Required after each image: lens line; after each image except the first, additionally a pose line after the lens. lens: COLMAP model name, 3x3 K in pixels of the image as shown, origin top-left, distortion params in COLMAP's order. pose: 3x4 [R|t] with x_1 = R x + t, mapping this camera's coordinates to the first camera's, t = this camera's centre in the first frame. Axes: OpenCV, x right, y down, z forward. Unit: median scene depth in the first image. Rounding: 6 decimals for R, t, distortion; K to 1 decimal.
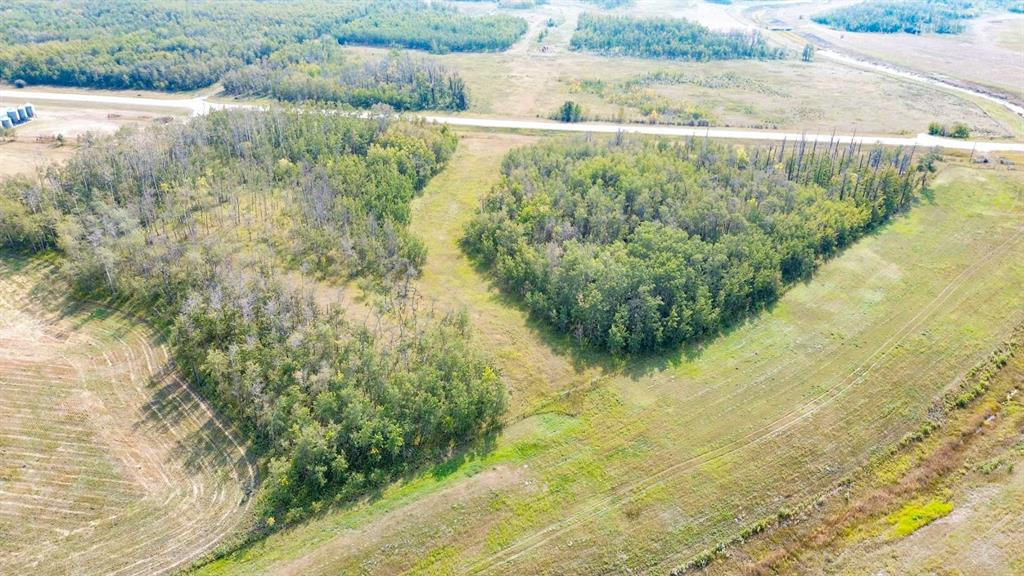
lens RADIAL K [[731.5, 0, 507.7], [0, 731.5, 284.4], [0, 0, 1]] dist [0.062864, -0.064212]
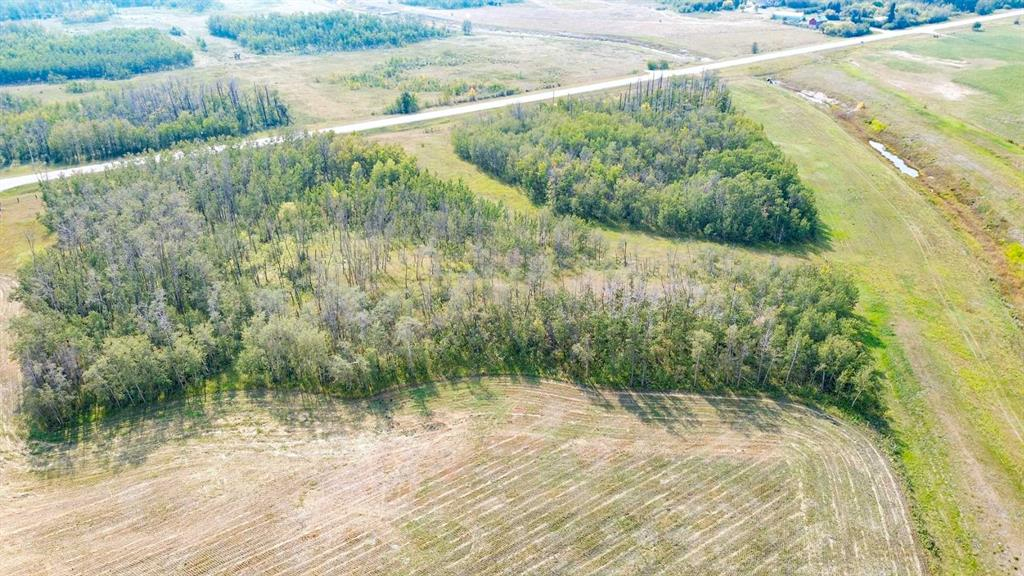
lens RADIAL K [[731.5, 0, 507.7], [0, 731.5, 284.4], [0, 0, 1]] dist [0.062864, -0.064212]
pose [[0.723946, -0.328026, 0.606878, -0.538937], [0.324961, 0.938155, 0.119438, -0.081866], [-0.608525, 0.110745, 0.785769, 0.158678]]
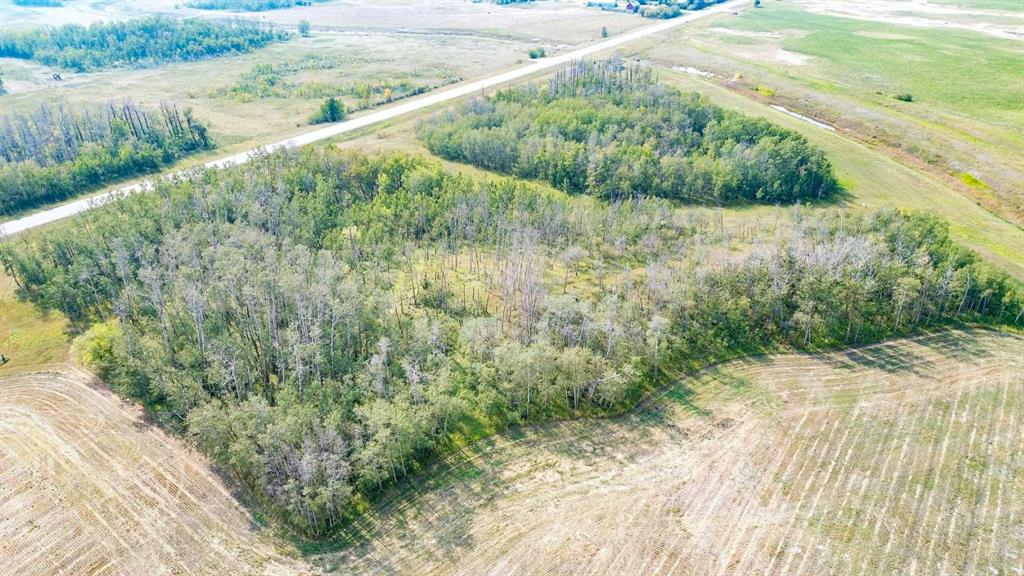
lens RADIAL K [[731.5, 0, 507.7], [0, 731.5, 284.4], [0, 0, 1]] dist [0.062864, -0.064212]
pose [[0.421956, -0.428045, 0.799206, -0.686265], [0.422894, 0.872678, 0.244120, -0.188093], [-0.801944, 0.234971, 0.549249, 0.395310]]
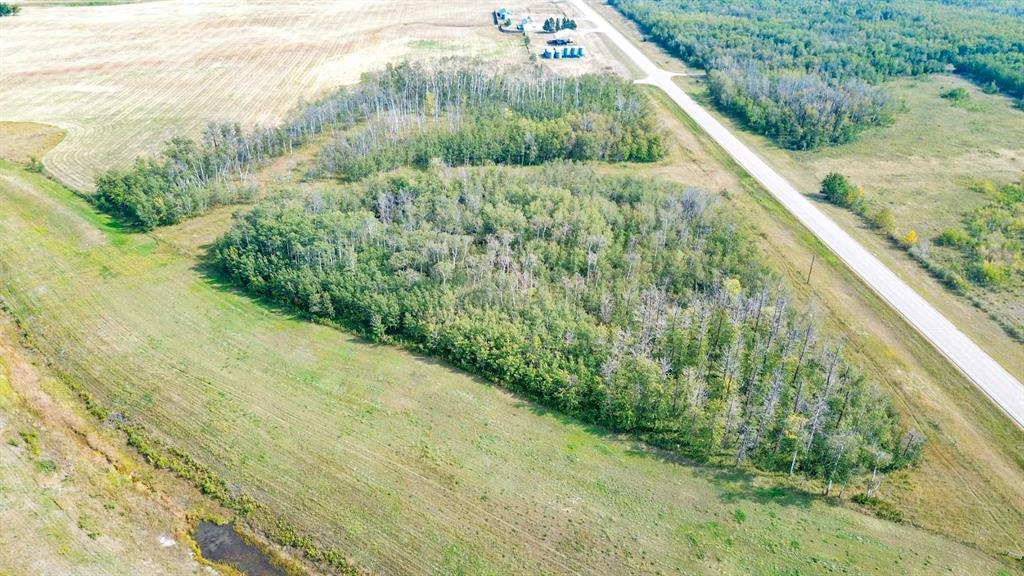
lens RADIAL K [[731.5, 0, 507.7], [0, 731.5, 284.4], [0, 0, 1]] dist [0.062864, -0.064212]
pose [[0.237712, 0.456509, -0.857375, 0.711627], [-0.456747, 0.831537, 0.316116, -0.252860], [0.857249, 0.316459, 0.406175, 0.485852]]
